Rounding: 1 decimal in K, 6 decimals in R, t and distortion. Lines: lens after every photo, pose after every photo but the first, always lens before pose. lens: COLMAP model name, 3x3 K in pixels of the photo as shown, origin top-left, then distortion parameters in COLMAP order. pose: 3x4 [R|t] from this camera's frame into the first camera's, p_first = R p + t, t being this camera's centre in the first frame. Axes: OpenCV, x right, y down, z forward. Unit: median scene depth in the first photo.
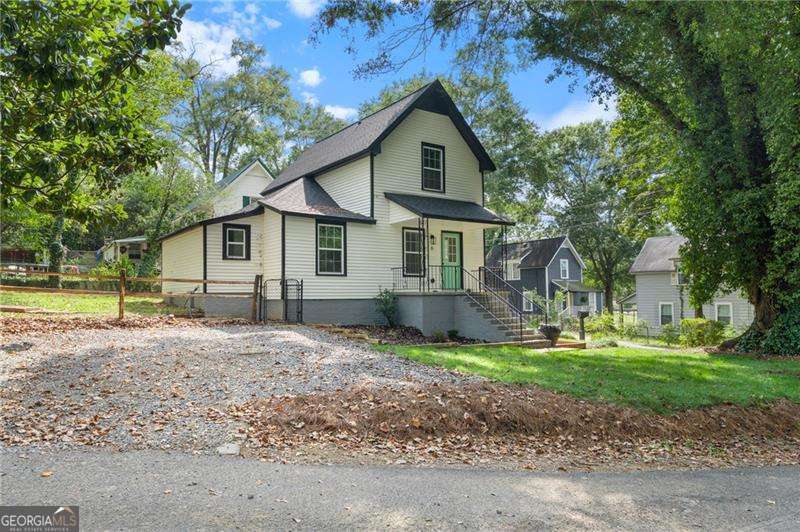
lens RADIAL K [[556.1, 0, 401.0], [0, 556.1, 268.0], [0, 0, 1]] dist [0.005940, 0.000872]
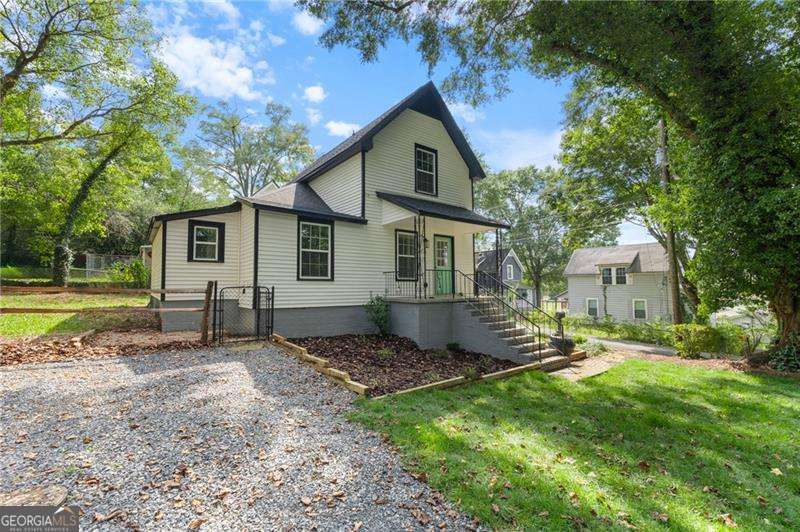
lens RADIAL K [[353.8, 0, 399.1], [0, 353.8, 271.1], [0, 0, 1]] dist [-0.003133, -0.000203]
pose [[0.999520, 0.004484, 0.030670, -0.009493], [-0.004537, 0.999988, 0.001659, -0.002443], [-0.030662, -0.001797, 0.999528, 0.401999]]
